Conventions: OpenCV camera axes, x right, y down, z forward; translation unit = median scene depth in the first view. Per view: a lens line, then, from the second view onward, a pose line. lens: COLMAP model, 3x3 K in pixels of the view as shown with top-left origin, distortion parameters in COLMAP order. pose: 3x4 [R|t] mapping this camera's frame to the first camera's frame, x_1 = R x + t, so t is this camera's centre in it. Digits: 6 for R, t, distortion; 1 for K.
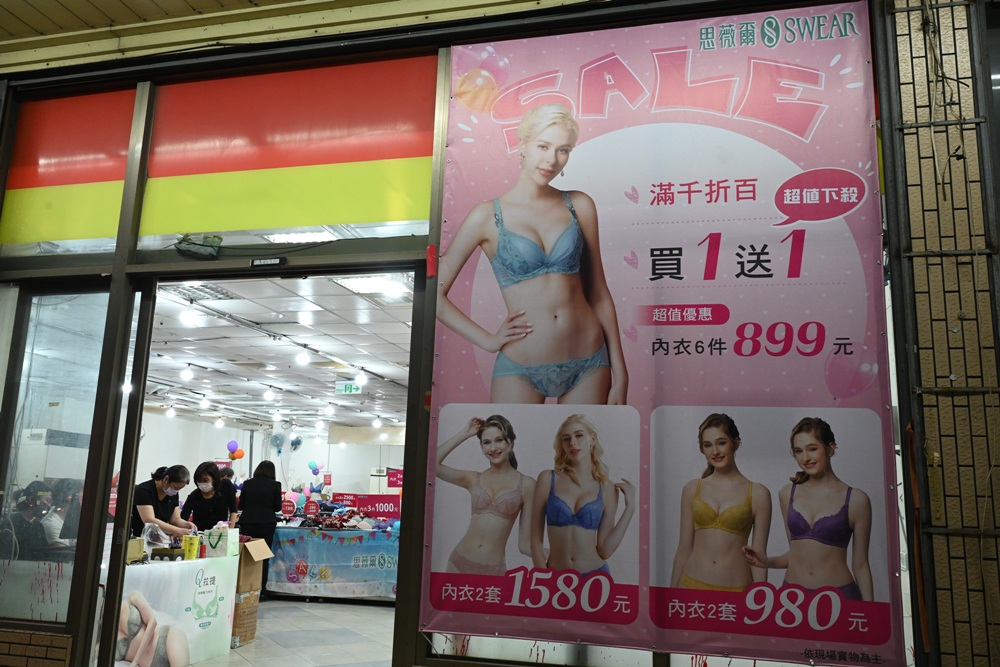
lens RADIAL K [[799.9, 0, 499.8], [0, 799.9, 336.1], [0, 0, 1]] dist [-0.001695, -0.006618]
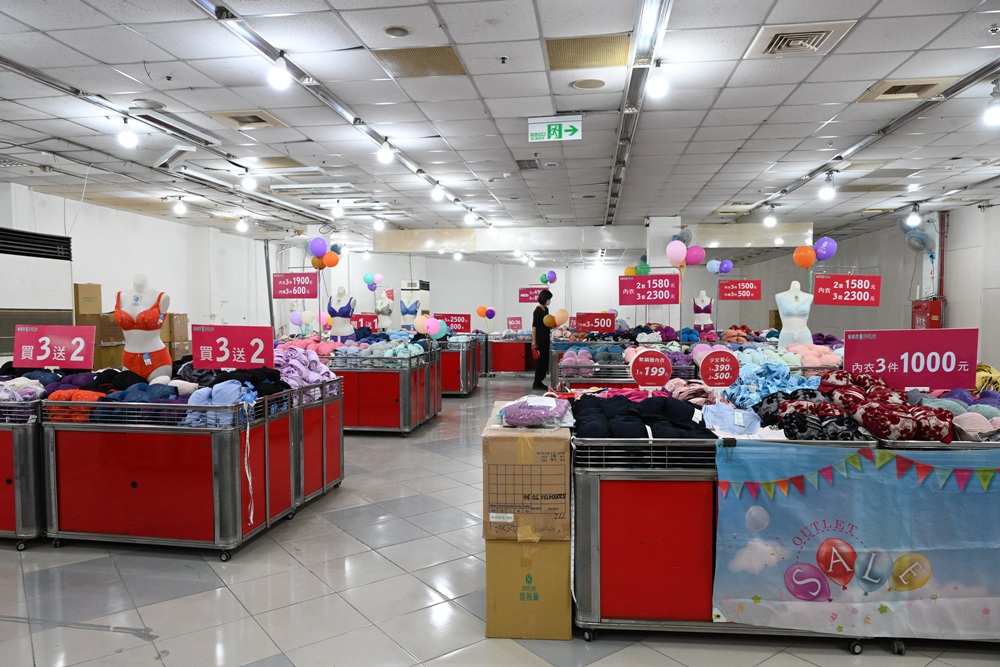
lens RADIAL K [[689.5, 0, 500.9], [0, 689.5, 339.1], [0, 0, 1]] dist [0.003204, -0.000861]
pose [[0.994169, -0.039182, 0.100463, -0.292390], [0.013250, 0.968976, 0.246800, 0.091007], [-0.107016, -0.244029, 0.963845, 0.539578]]
